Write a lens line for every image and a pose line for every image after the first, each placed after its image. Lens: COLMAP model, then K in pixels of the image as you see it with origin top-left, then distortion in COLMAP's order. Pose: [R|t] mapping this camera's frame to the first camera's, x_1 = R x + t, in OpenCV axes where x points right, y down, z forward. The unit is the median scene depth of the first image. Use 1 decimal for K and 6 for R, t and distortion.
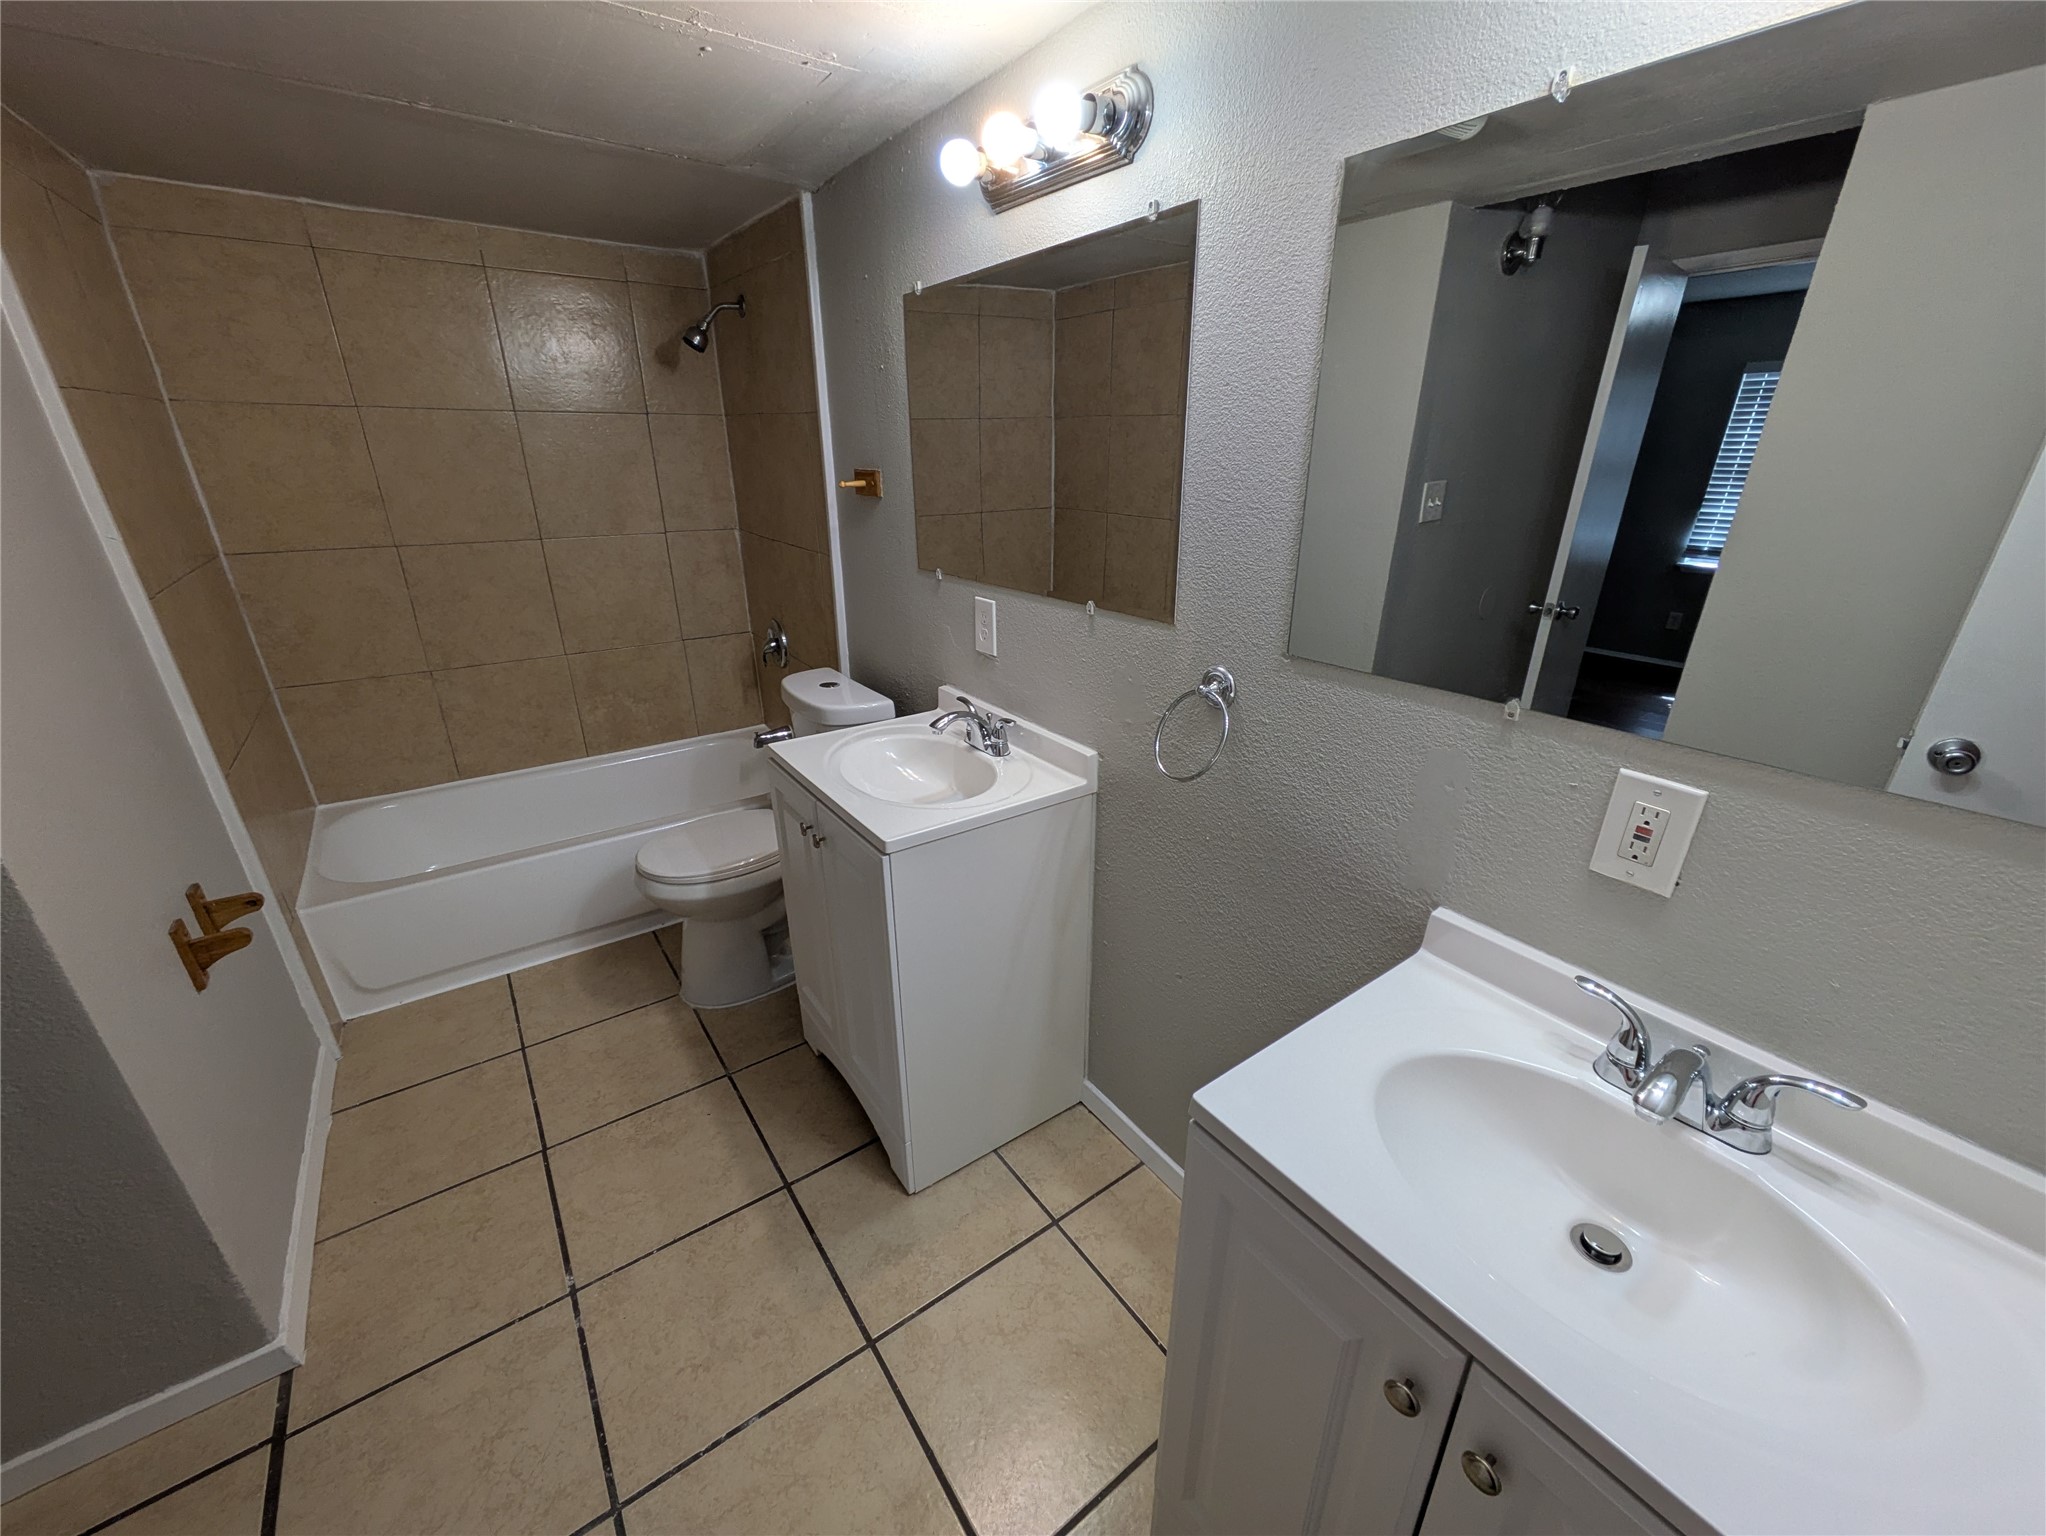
lens RADIAL K [[810.0, 0, 1034.5], [0, 810.0, 776.7], [0, 0, 1]] dist [-0.007238, 0.004263]
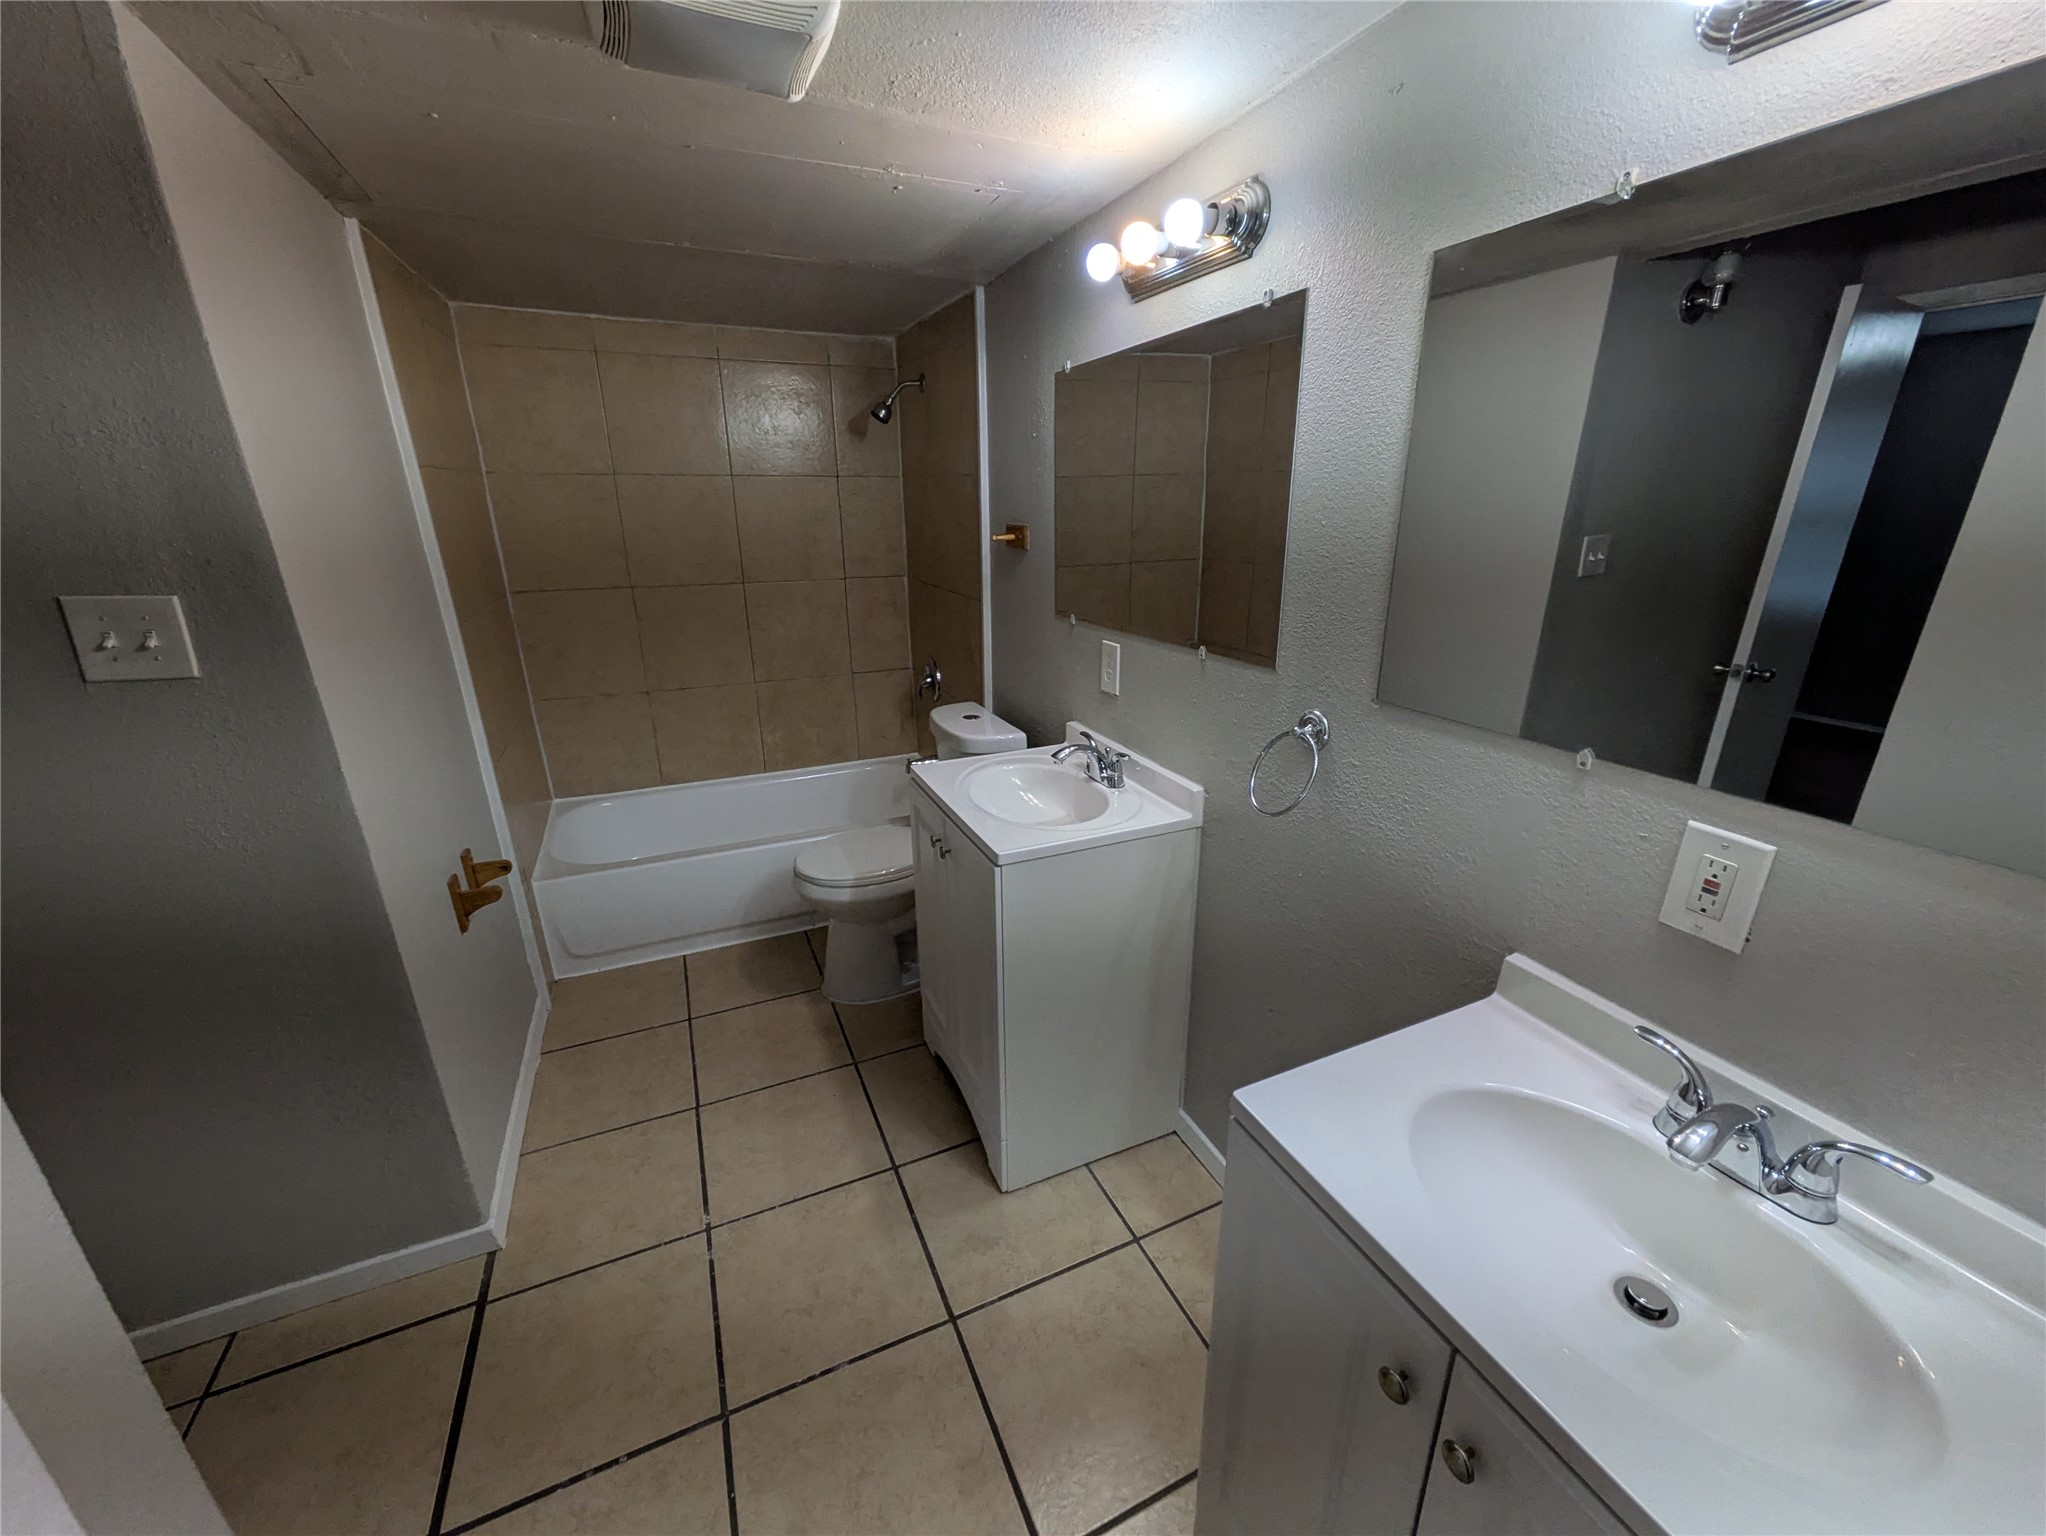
lens RADIAL K [[813.6, 0, 1032.0], [0, 813.6, 773.3], [0, 0, 1]] dist [-0.003520, 0.000157]
pose [[0.979495, 0.056634, -0.193344, 0.065346], [-0.068217, 0.996220, -0.053780, 0.023575], [0.189568, 0.065866, 0.979656, -0.086363]]
